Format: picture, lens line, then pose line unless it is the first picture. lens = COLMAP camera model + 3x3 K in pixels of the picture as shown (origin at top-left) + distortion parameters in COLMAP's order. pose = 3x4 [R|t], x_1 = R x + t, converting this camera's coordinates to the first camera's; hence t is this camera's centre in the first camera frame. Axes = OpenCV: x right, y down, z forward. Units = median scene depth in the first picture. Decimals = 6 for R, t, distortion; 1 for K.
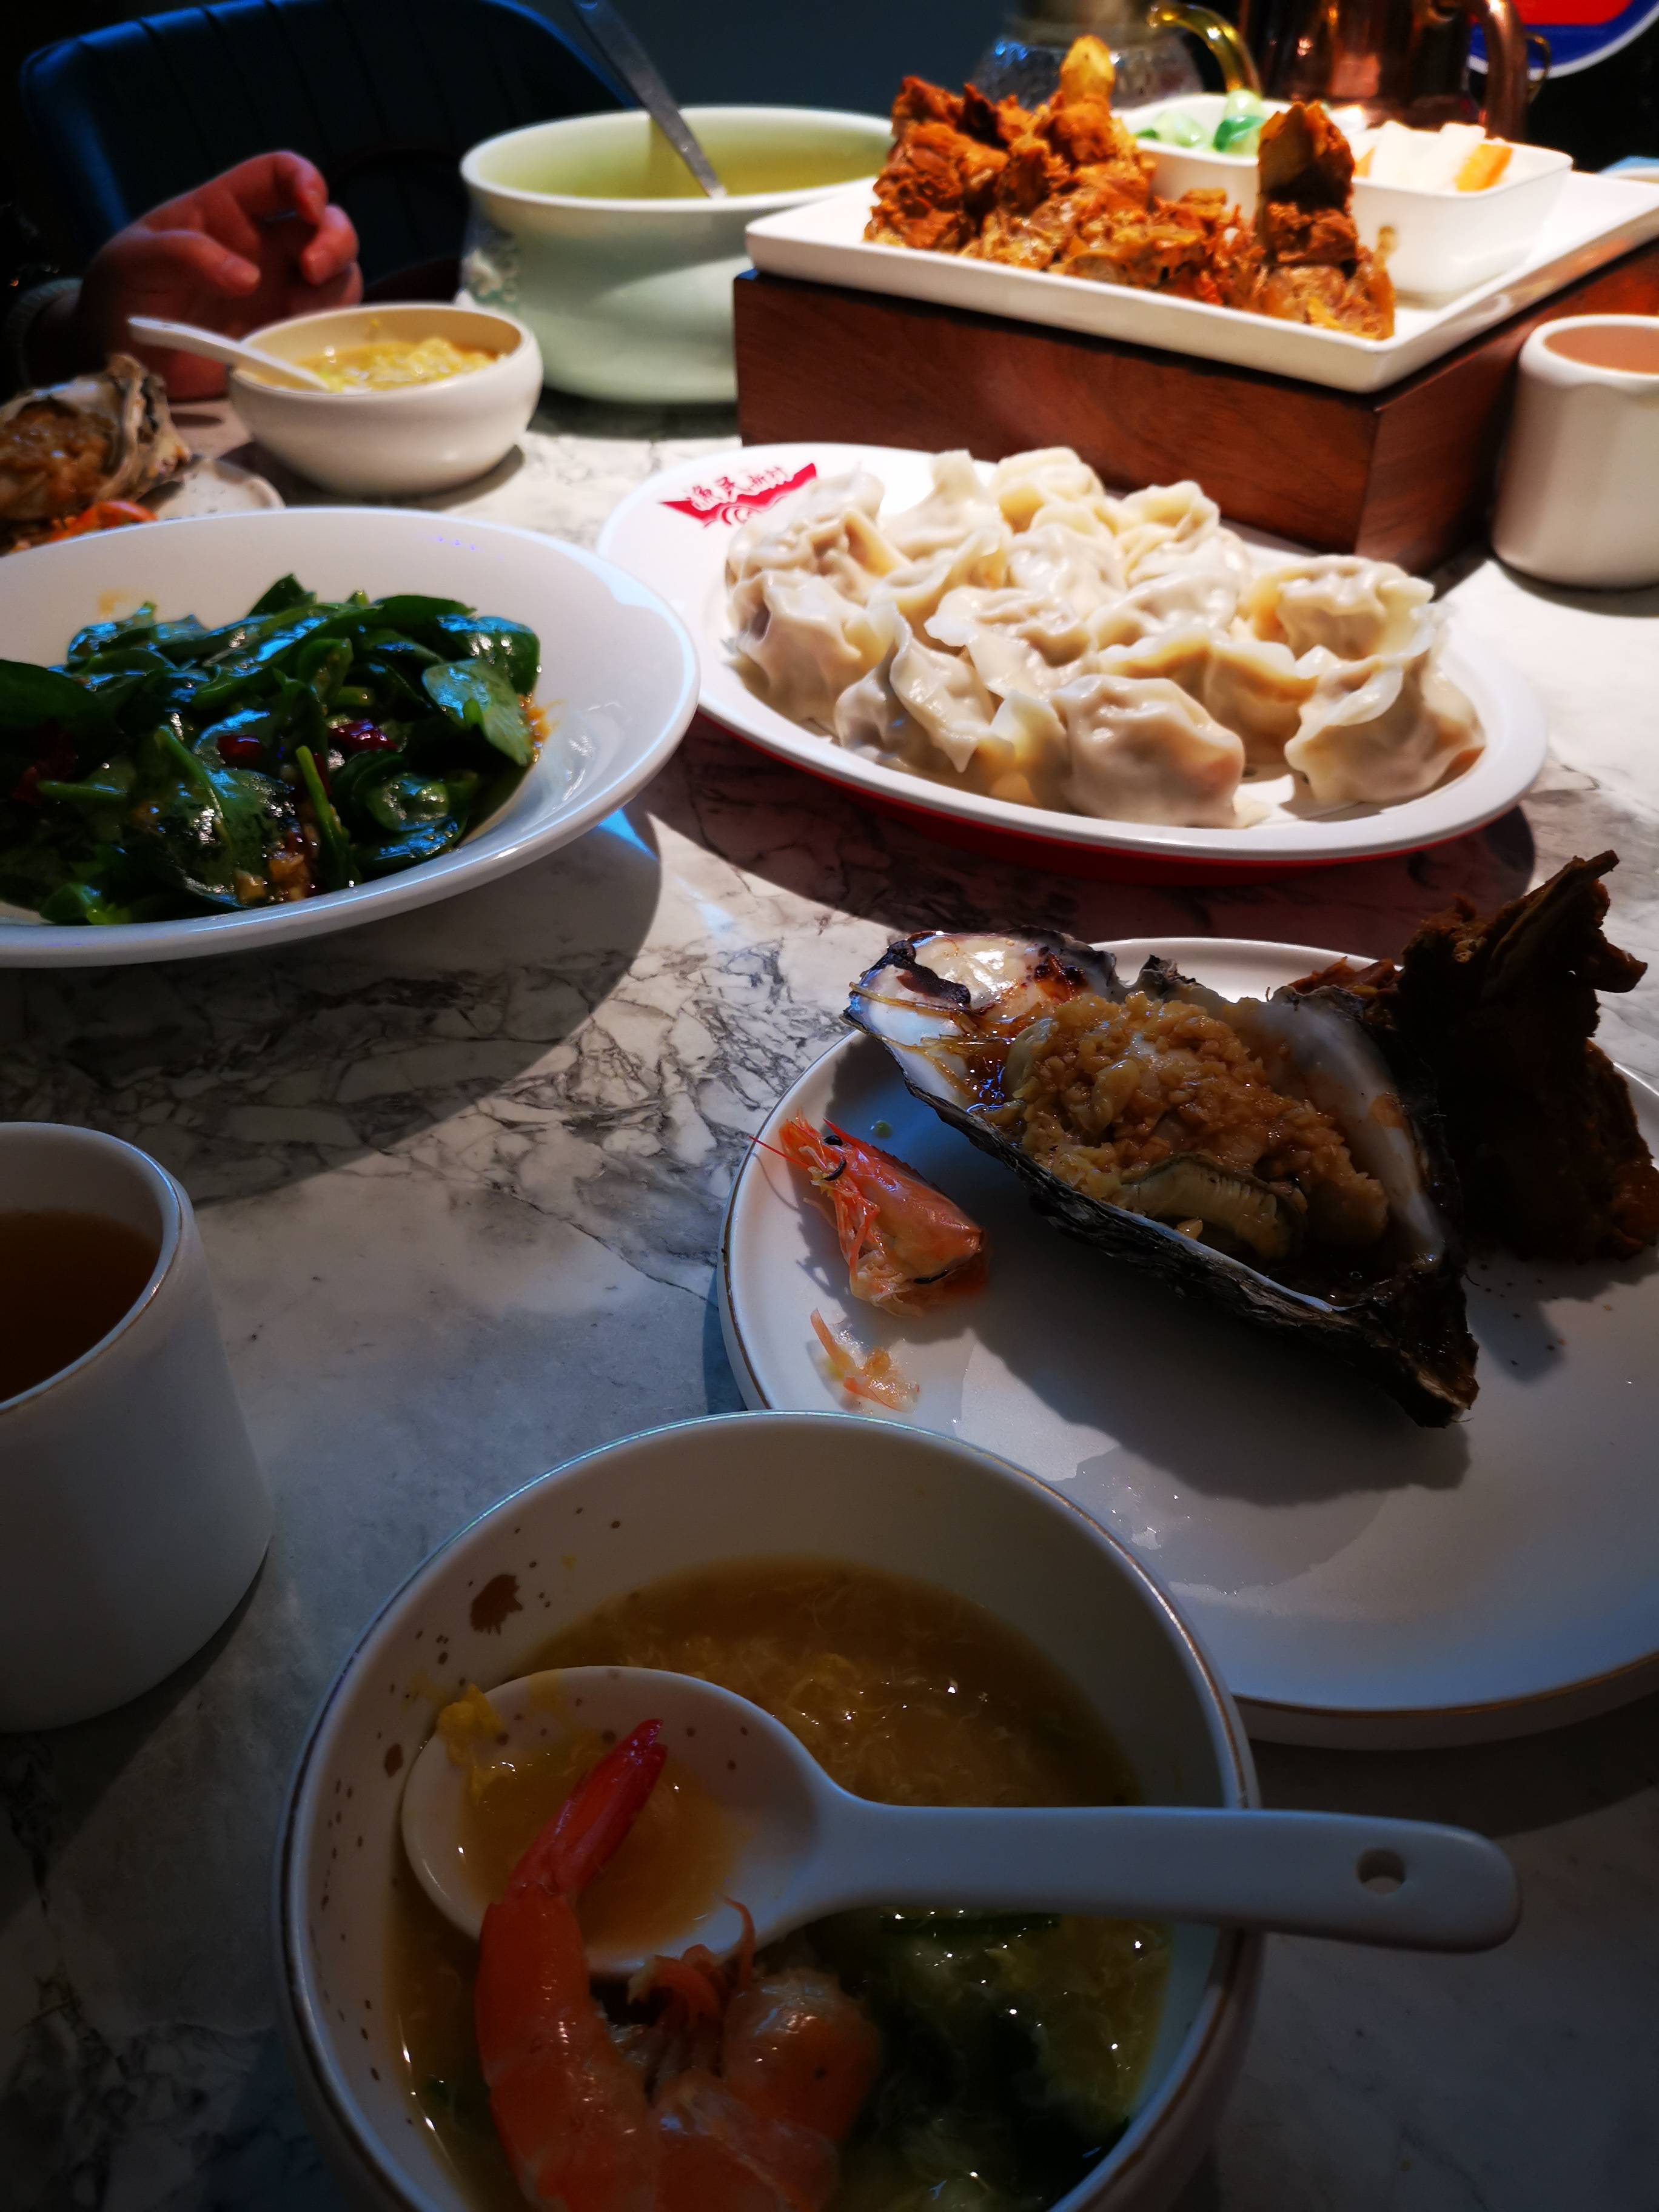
lens RADIAL K [[1744.6, 0, 829.5], [0, 1744.6, 1106.0], [0, 0, 1]] dist [0.051574, 0.001051]
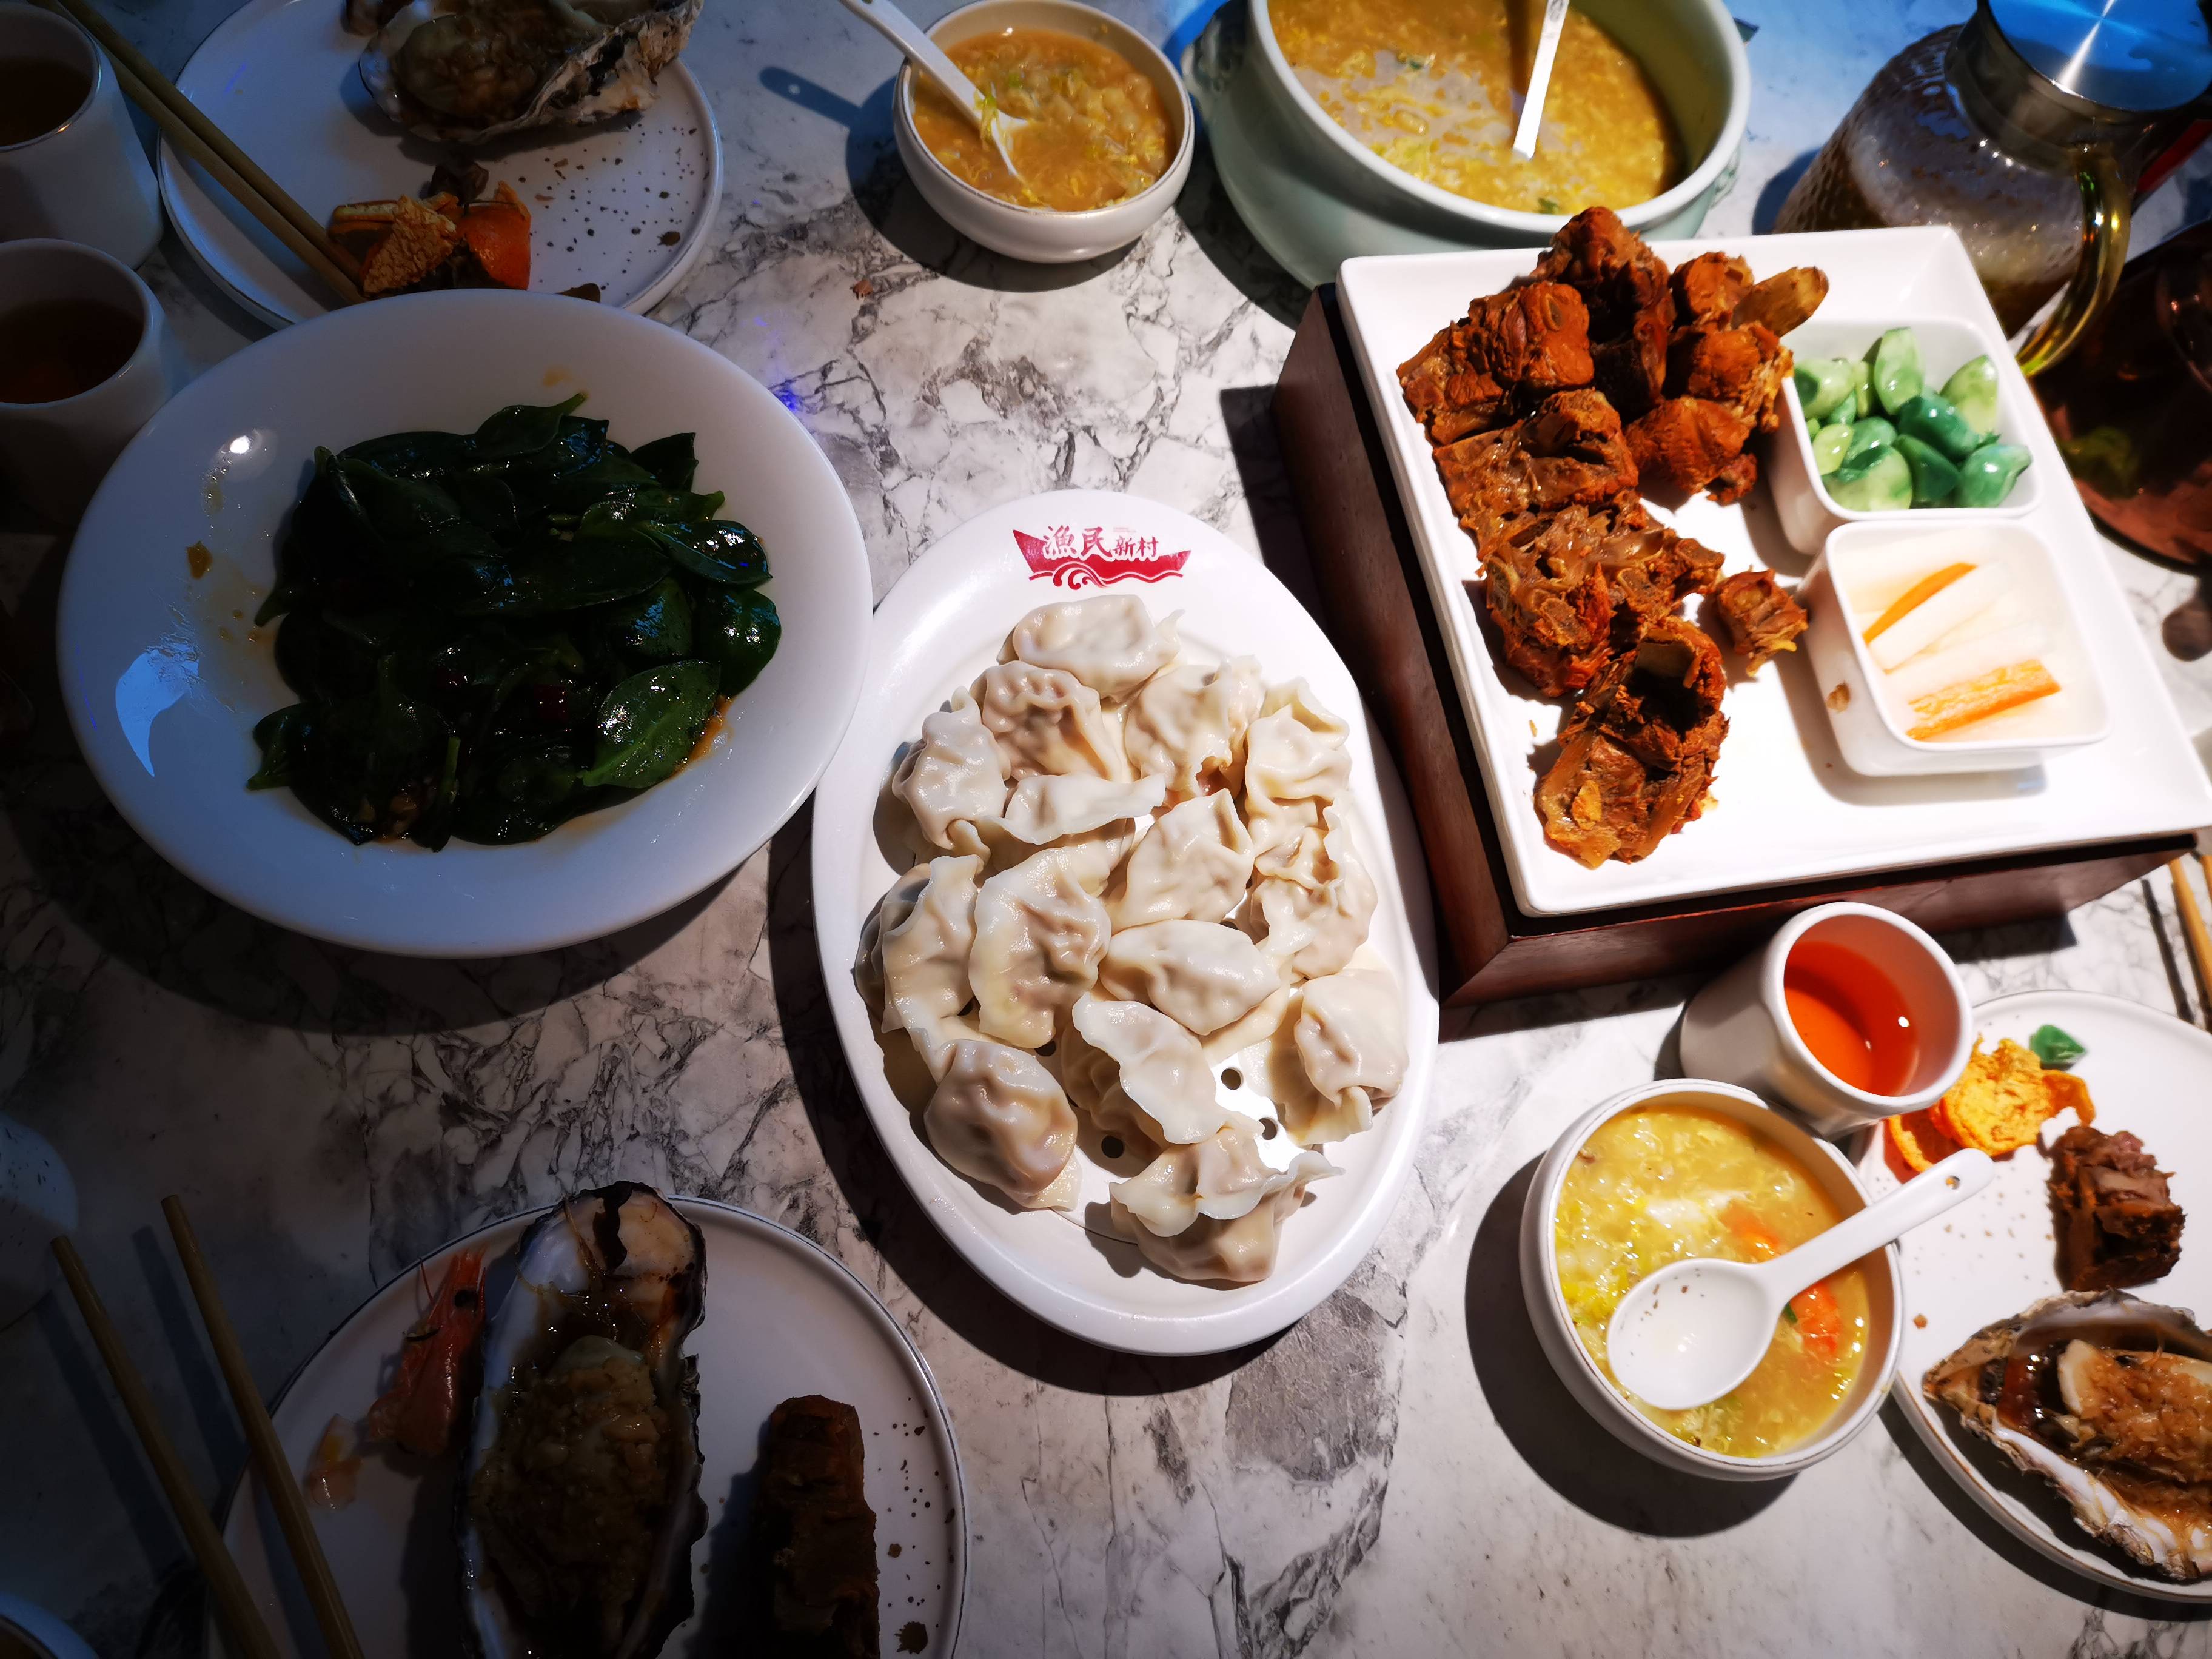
lens RADIAL K [[1744.6, 0, 1106.0], [0, 1744.6, 829.5], [0, 0, 1]] dist [0.051574, 0.001051]
pose [[0.758334, 0.639073, -0.128516, 0.286141], [-0.527933, 0.717752, 0.454003, -1.024414], [0.382383, -0.276438, 0.881683, 0.007660]]
